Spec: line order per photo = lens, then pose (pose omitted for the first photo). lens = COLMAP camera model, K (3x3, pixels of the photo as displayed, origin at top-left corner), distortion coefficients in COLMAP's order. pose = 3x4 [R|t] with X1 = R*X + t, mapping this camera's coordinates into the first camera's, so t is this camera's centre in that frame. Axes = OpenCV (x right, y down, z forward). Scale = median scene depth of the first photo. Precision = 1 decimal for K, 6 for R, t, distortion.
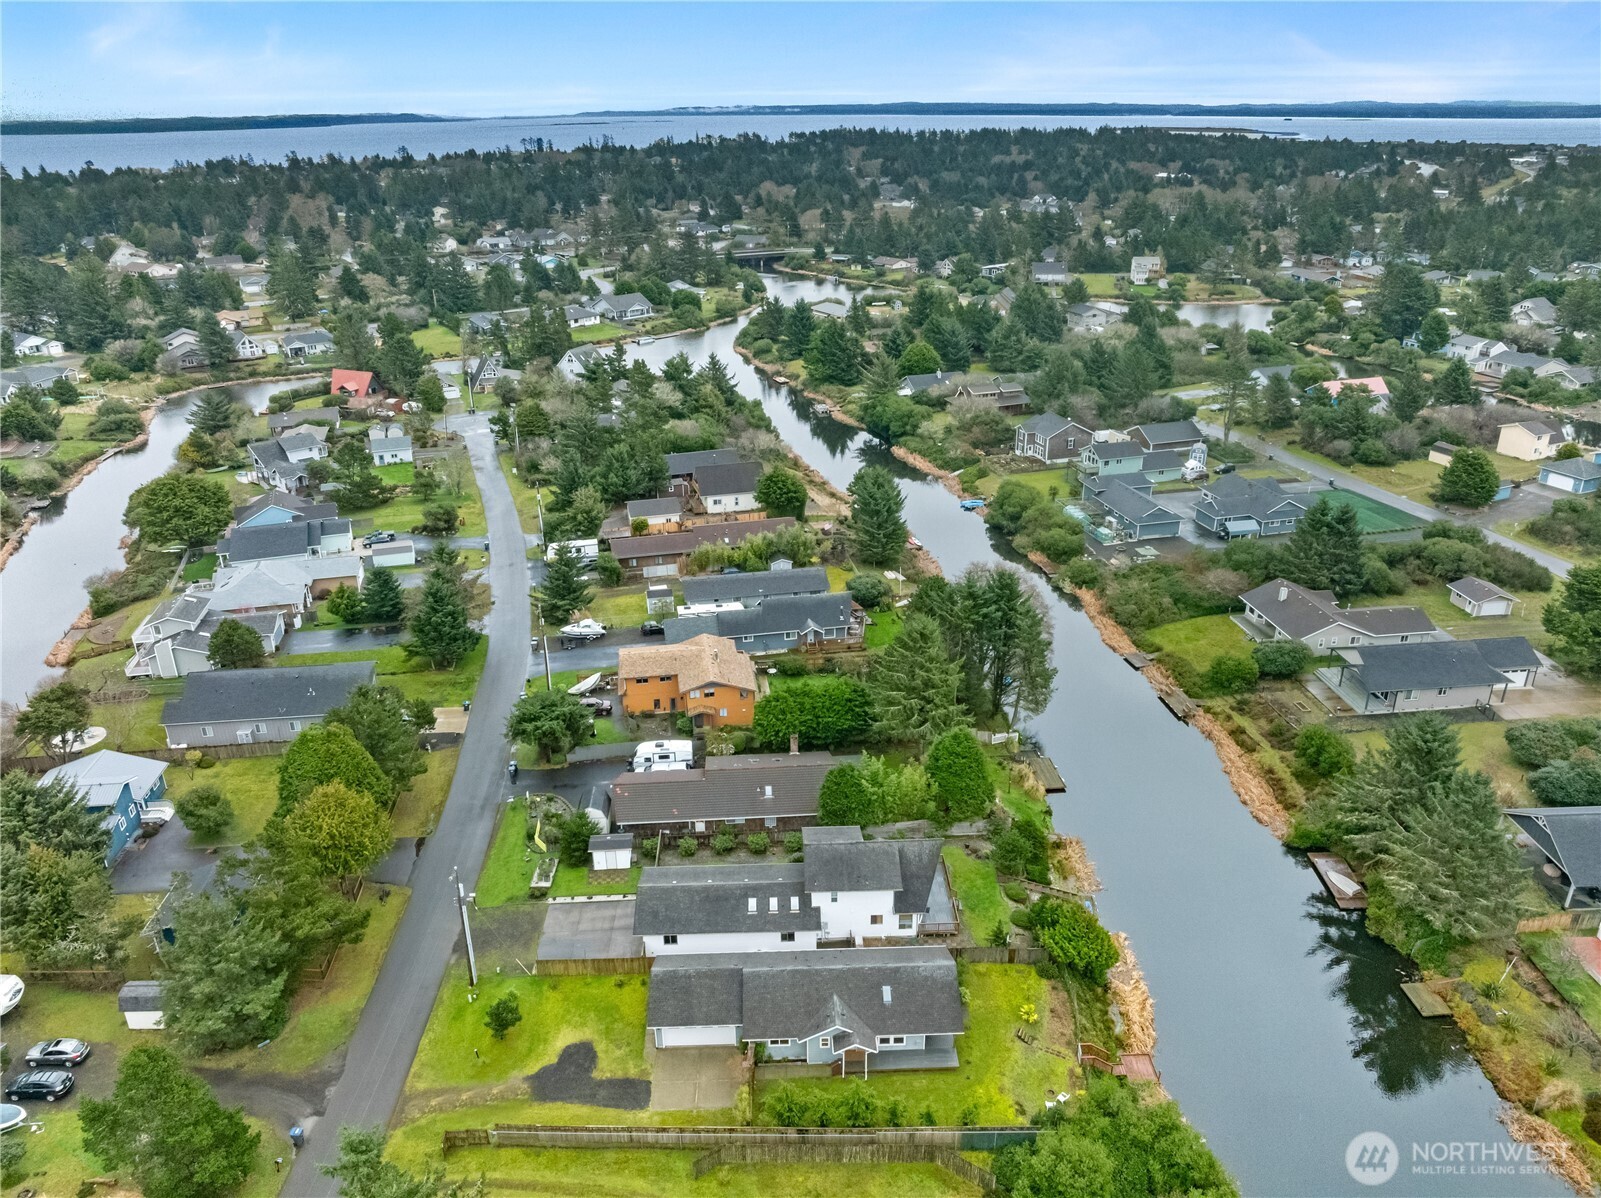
lens RADIAL K [[1120.6, 0, 802.1], [0, 1120.6, 599.3], [0, 0, 1]] dist [-0.024471, -0.008728]
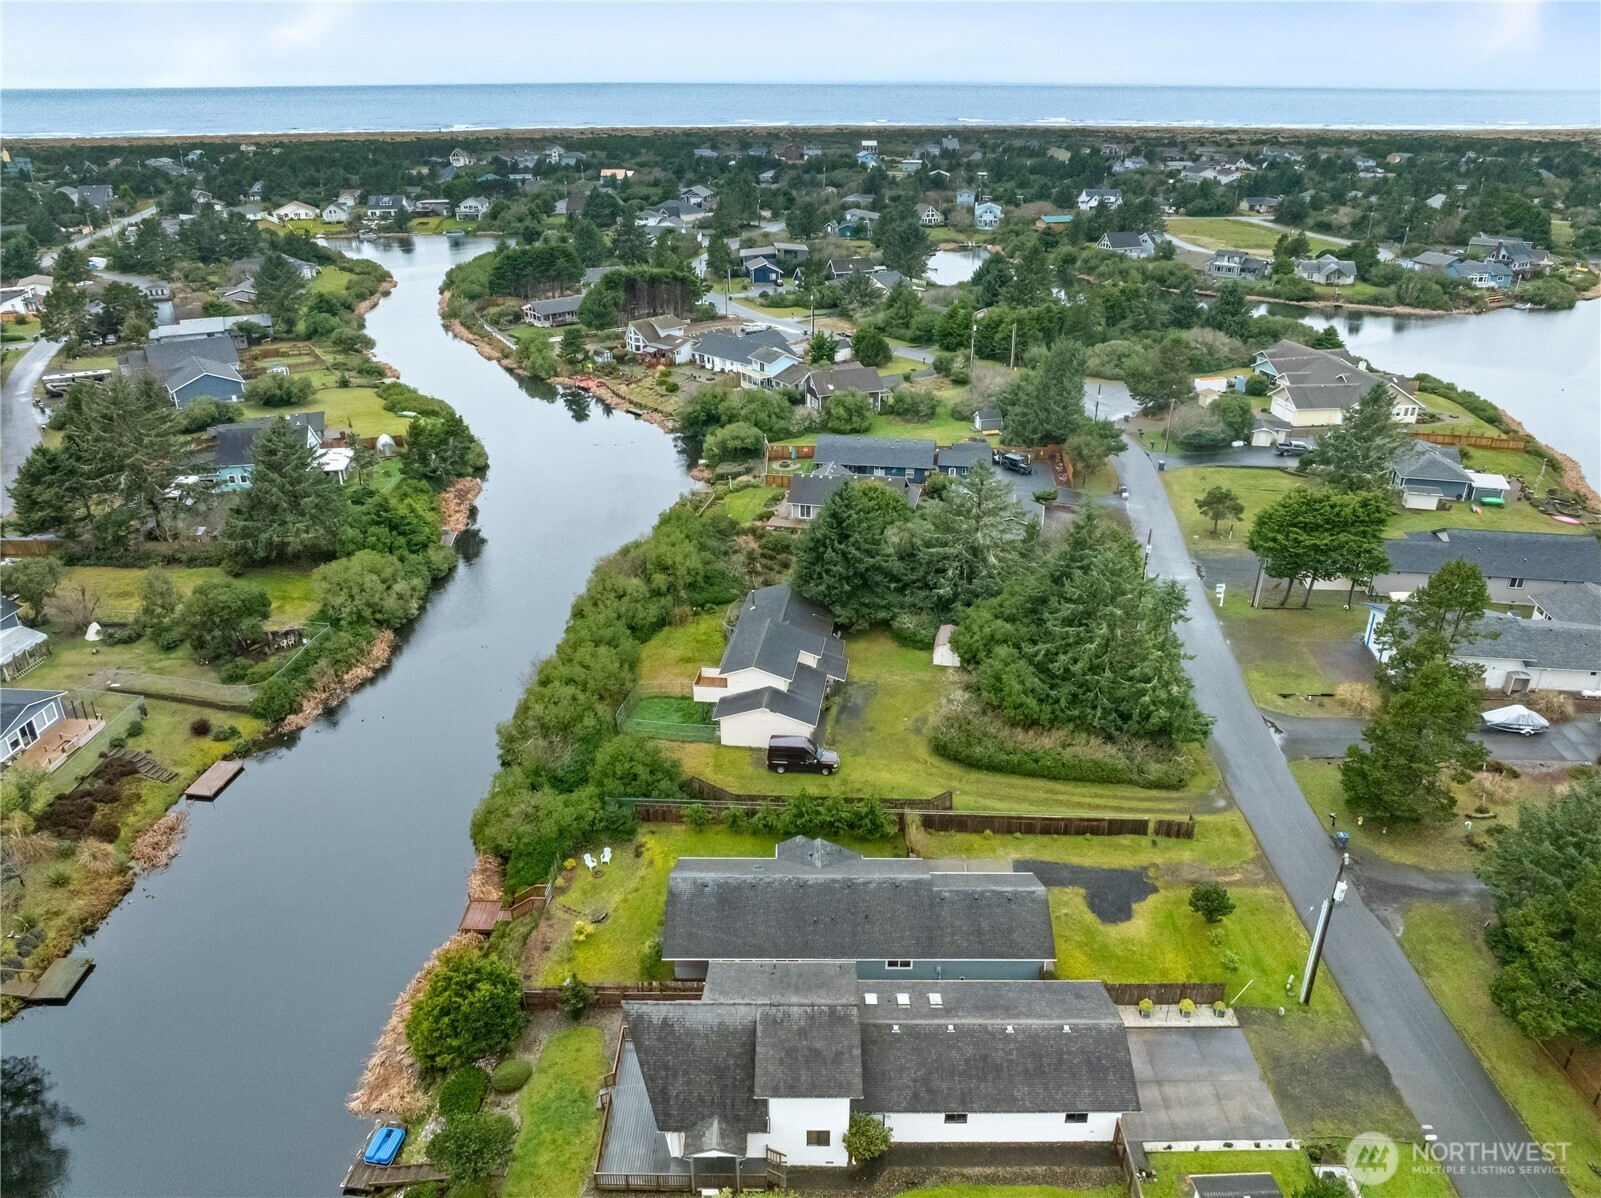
lens RADIAL K [[1120.6, 0, 808.9], [0, 1120.6, 606.8], [0, 0, 1]] dist [-0.024471, -0.008728]
pose [[-0.999488, -0.008065, 0.030961, 0.010662], [0.018327, 0.648883, 0.760668, -0.351654], [-0.026225, 0.760846, -0.648403, 1.164745]]
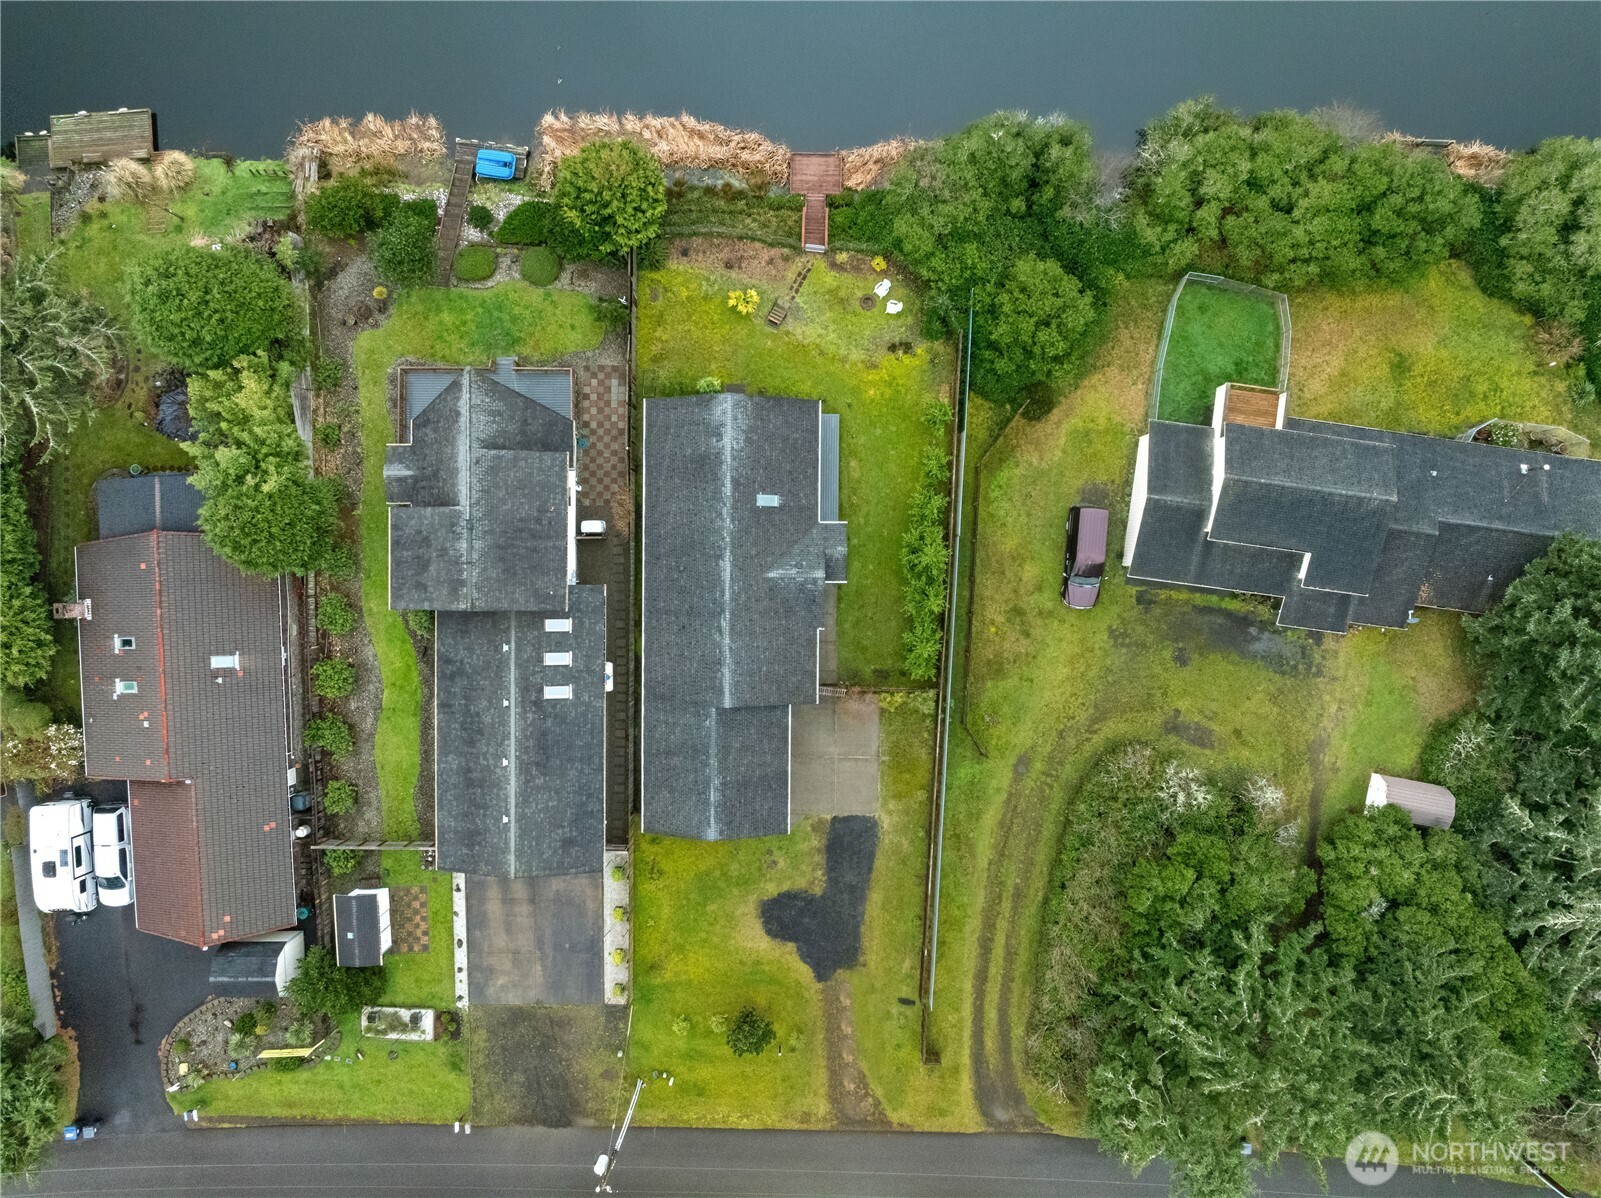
lens RADIAL K [[1120.6, 0, 804.0], [0, 1120.6, 601.6], [0, 0, 1]] dist [-0.024471, -0.008728]
pose [[0.039319, -0.999052, -0.018661, 0.022313], [0.403552, -0.001208, 0.914956, -0.230468], [-0.914112, -0.043506, 0.403122, 0.576978]]
